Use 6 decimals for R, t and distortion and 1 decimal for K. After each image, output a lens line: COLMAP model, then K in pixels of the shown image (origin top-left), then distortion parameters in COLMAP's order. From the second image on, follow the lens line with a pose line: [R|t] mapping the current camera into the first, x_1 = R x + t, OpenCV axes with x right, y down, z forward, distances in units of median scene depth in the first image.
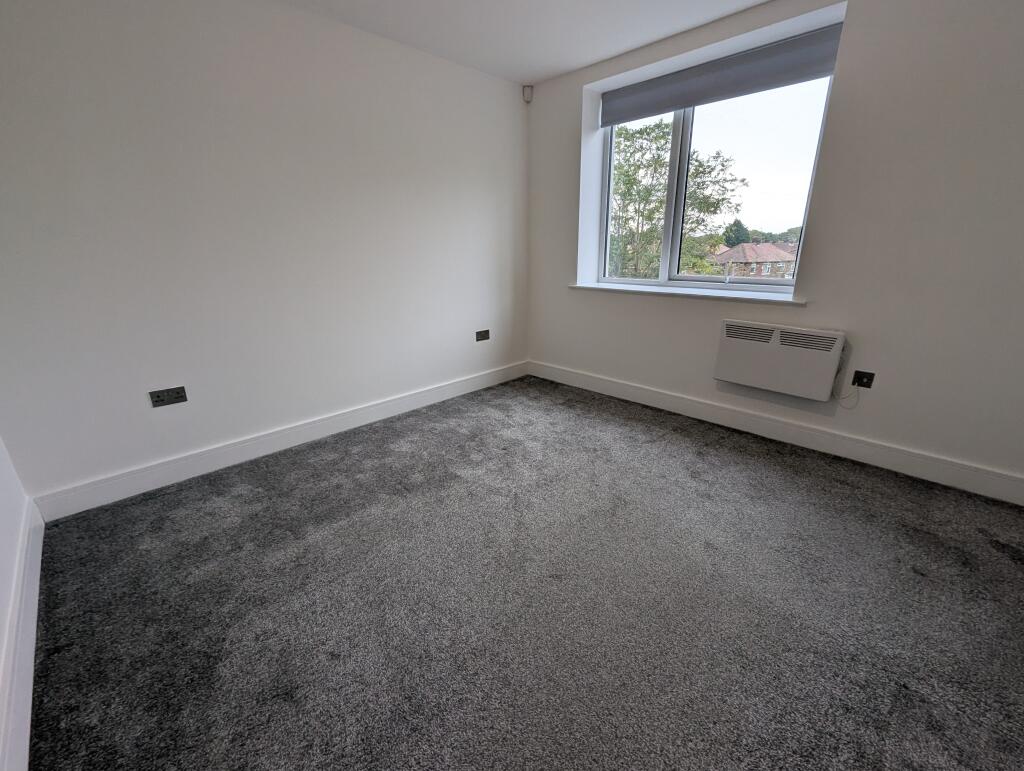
lens RADIAL K [[426.9, 0, 507.5], [0, 426.9, 383.3], [0, 0, 1]] dist [0.000831, -0.001033]
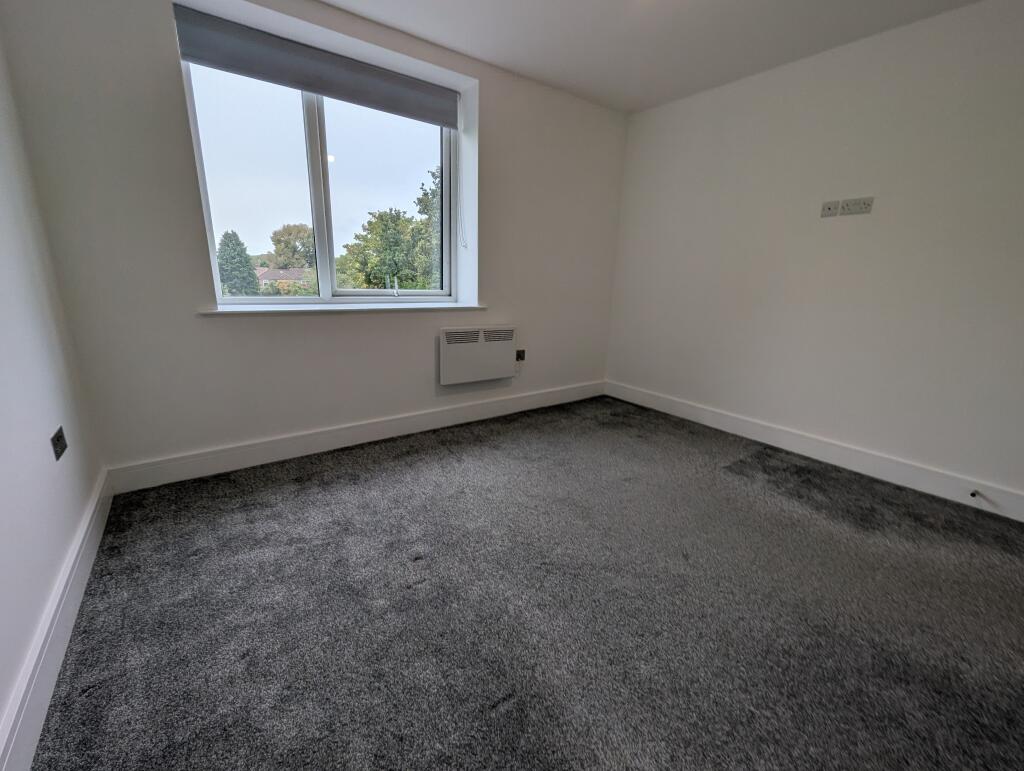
lens RADIAL K [[426.9, 0, 522.4], [0, 426.9, 383.1], [0, 0, 1]] dist [0.000831, -0.001033]
pose [[0.131273, -0.224586, 0.965572, -0.509523], [0.275106, 0.943998, 0.182166, -0.155535], [-0.952409, 0.241722, 0.185707, 0.626994]]
